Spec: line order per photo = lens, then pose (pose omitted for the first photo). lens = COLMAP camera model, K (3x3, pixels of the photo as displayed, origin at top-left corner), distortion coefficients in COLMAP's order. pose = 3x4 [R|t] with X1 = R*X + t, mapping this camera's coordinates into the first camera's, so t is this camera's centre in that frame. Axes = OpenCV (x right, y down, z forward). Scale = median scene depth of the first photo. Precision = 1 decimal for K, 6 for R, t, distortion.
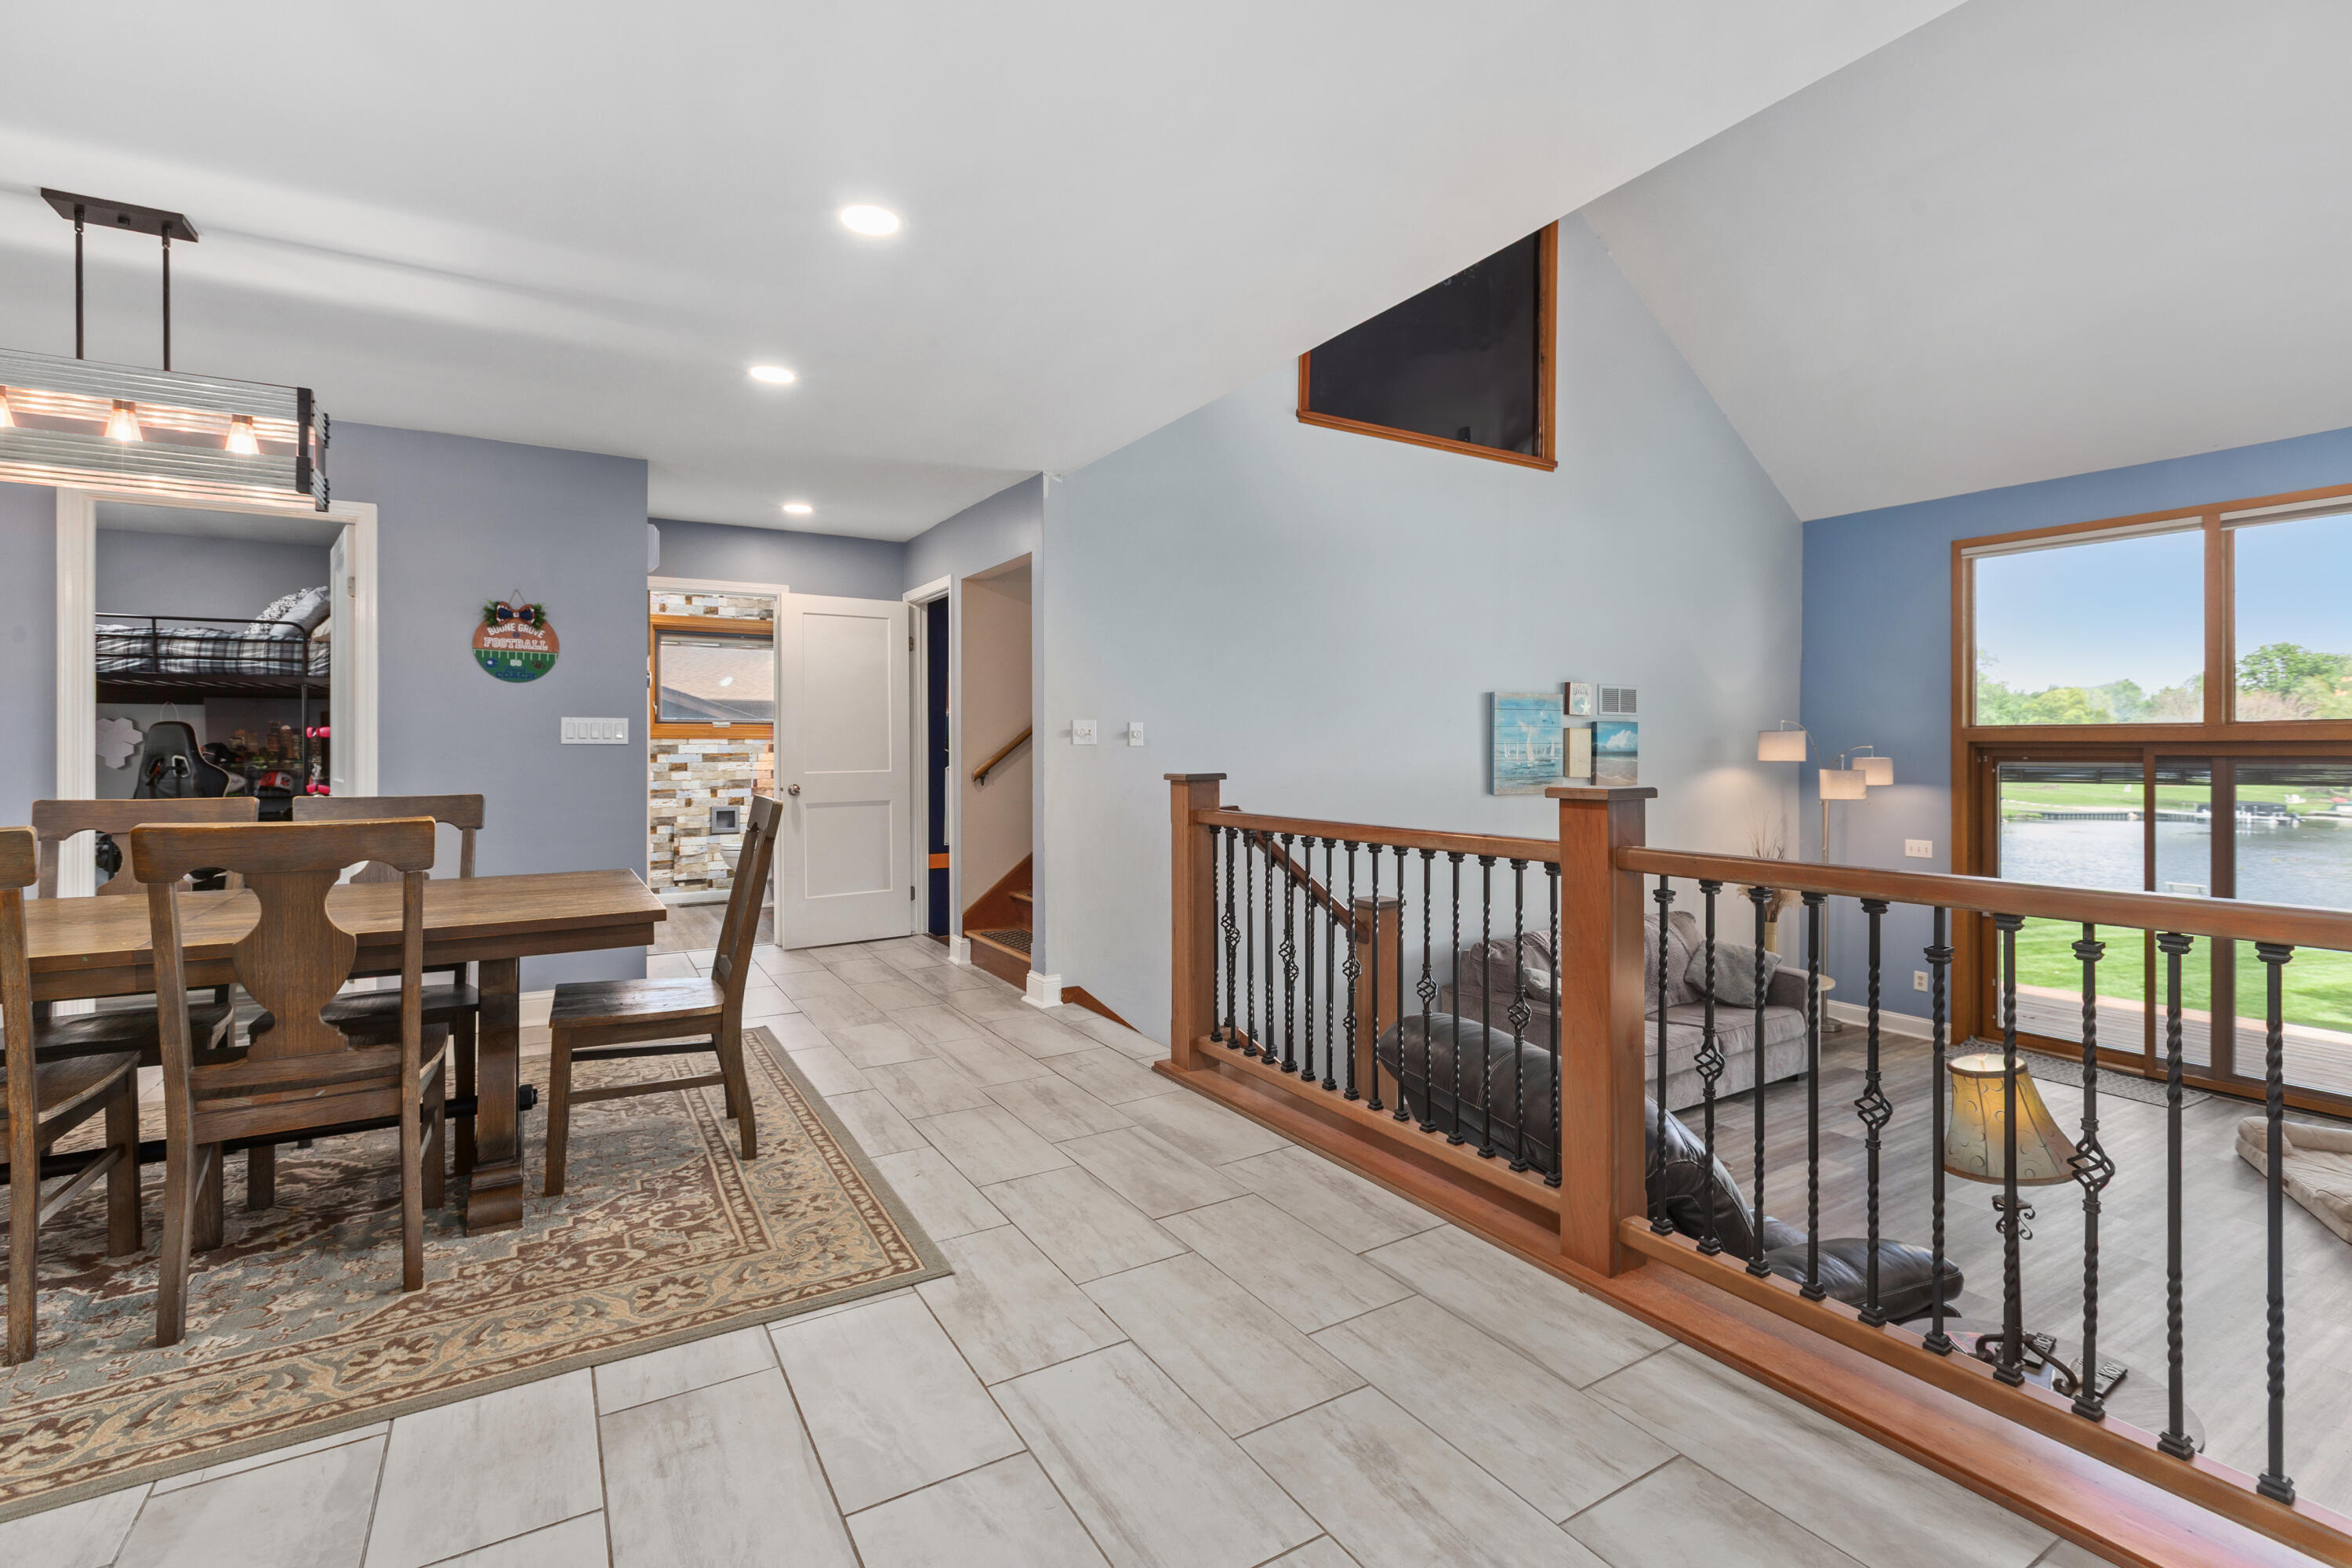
lens RADIAL K [[1077.0, 0, 1157.3], [0, 1077.0, 764.7], [0, 0, 1]] dist [0.008388, -0.004083]
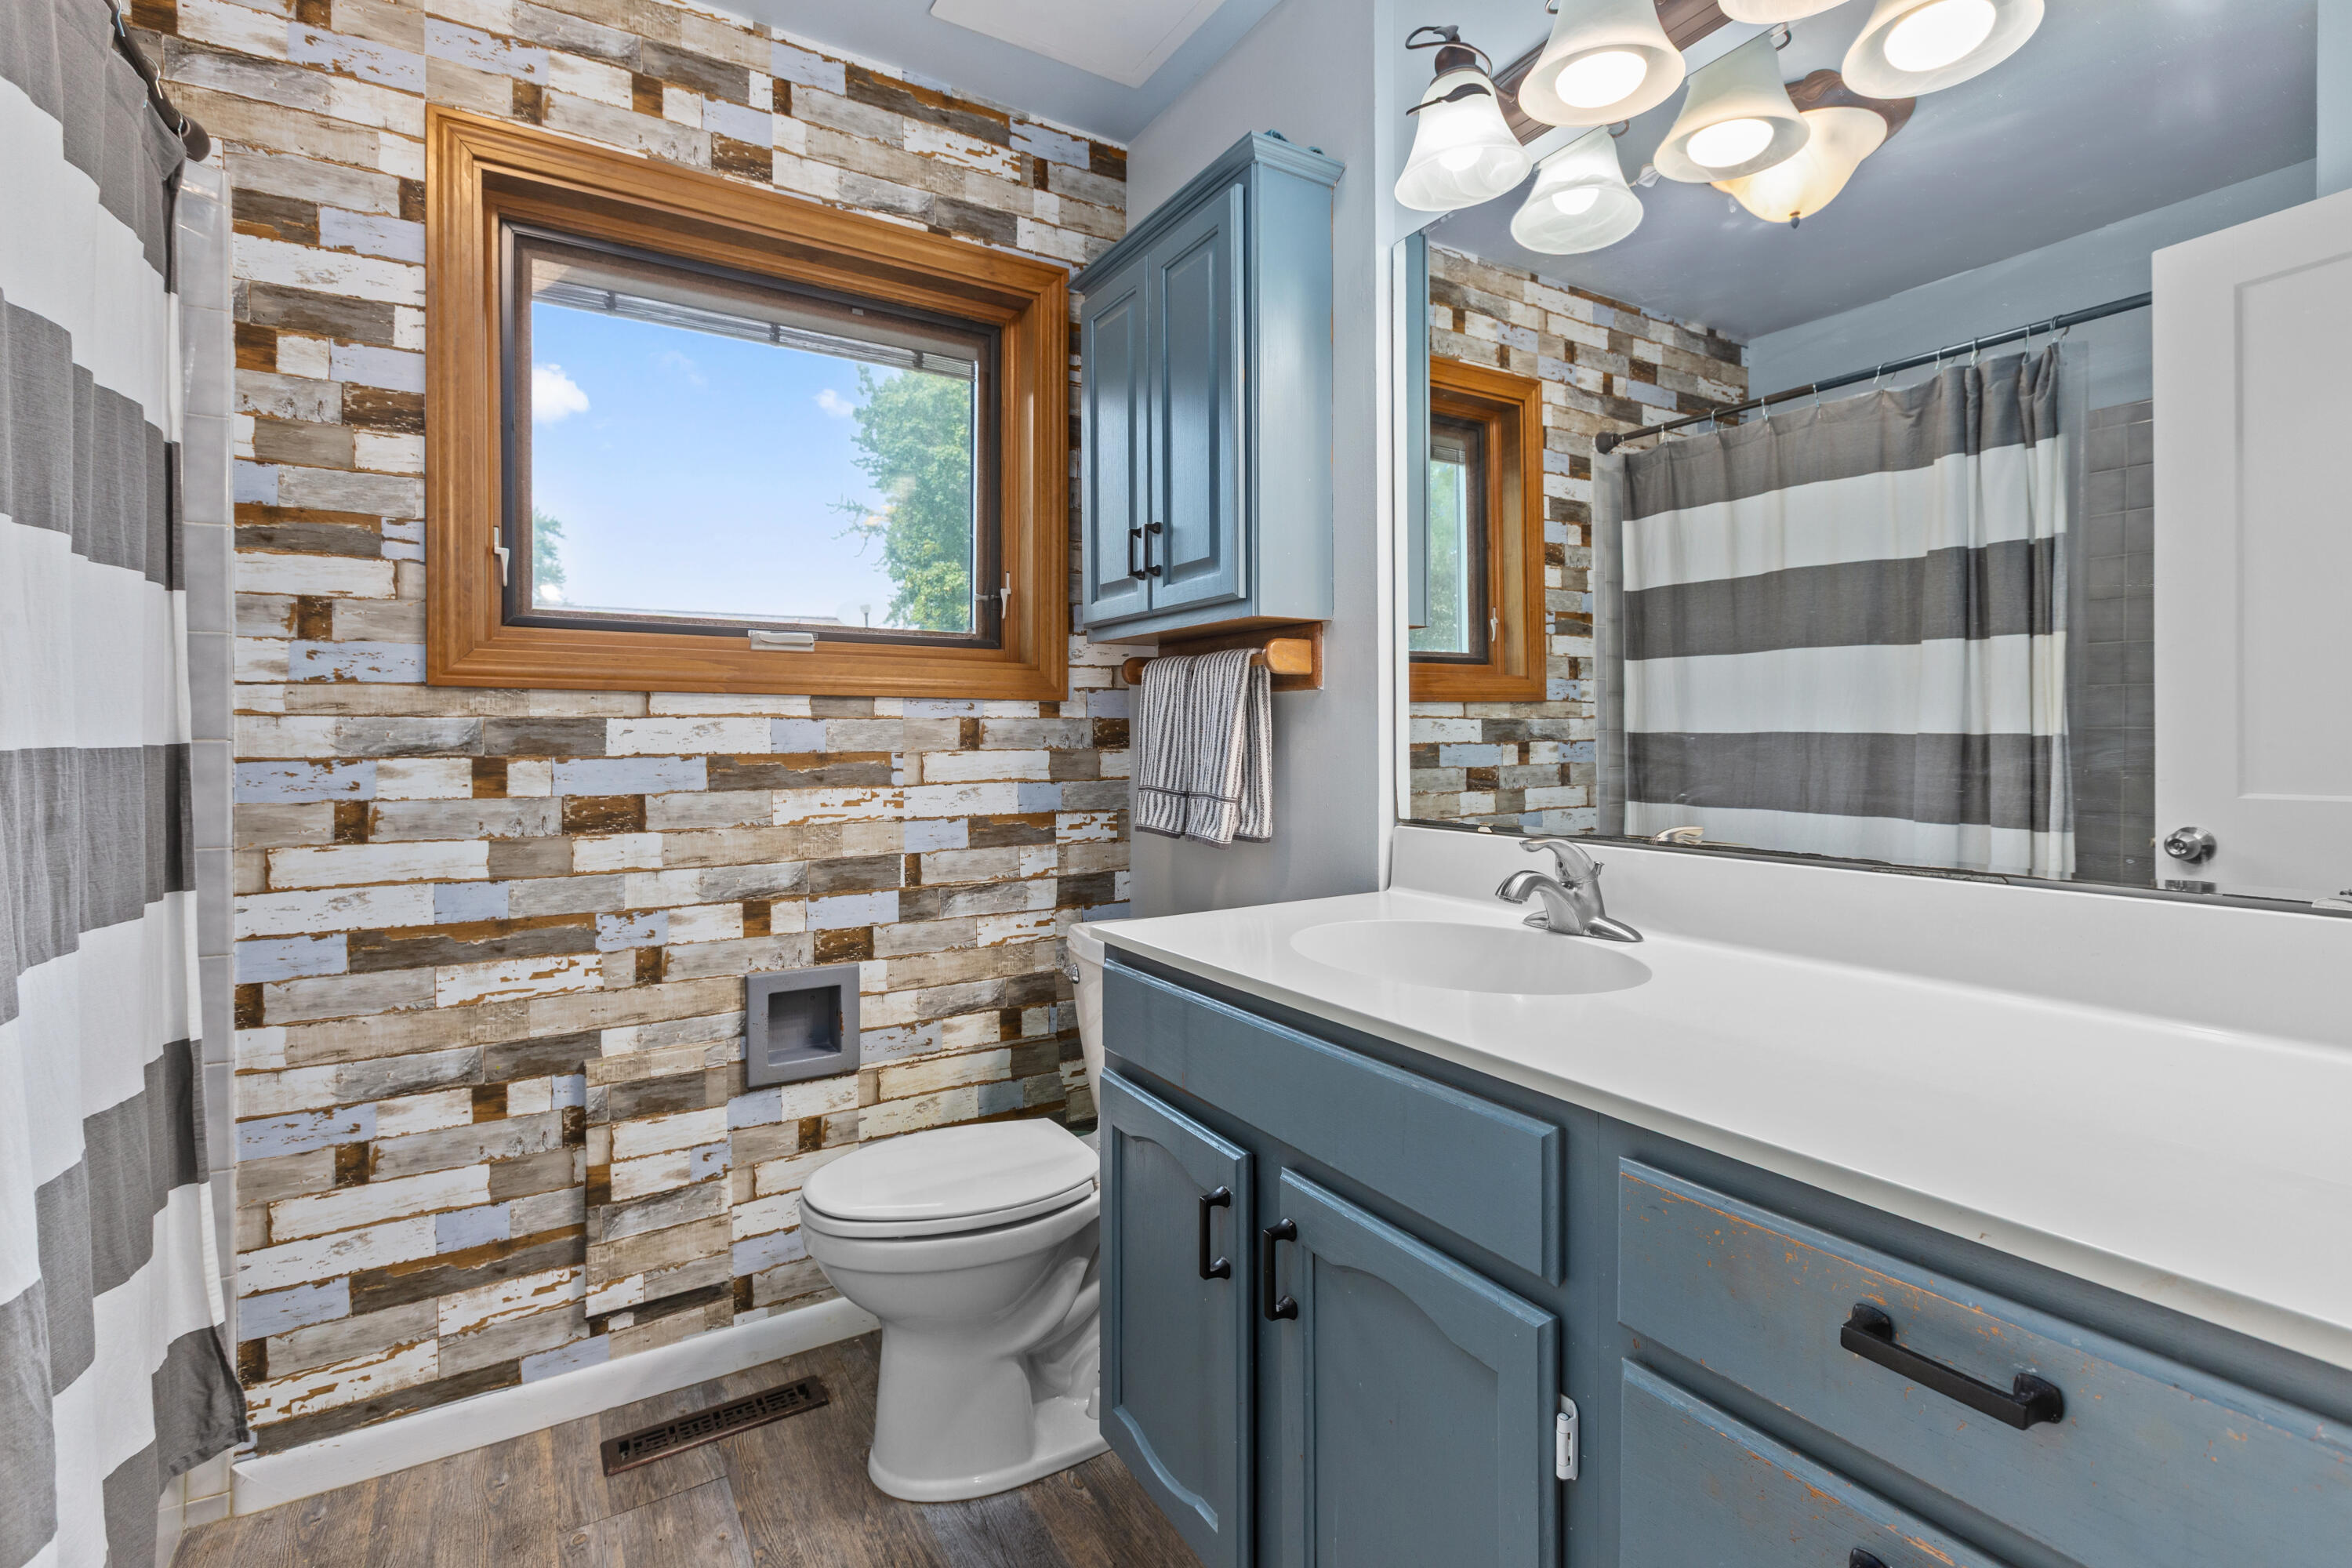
lens RADIAL K [[1077.0, 0, 1169.9], [0, 1077.0, 761.7], [0, 0, 1]] dist [0.008388, -0.004083]
pose [[0.999551, -0.006449, 0.029259, -0.326945], [0.006609, 0.999964, -0.005369, -0.007093], [-0.029223, 0.005560, 0.999557, 0.758677]]
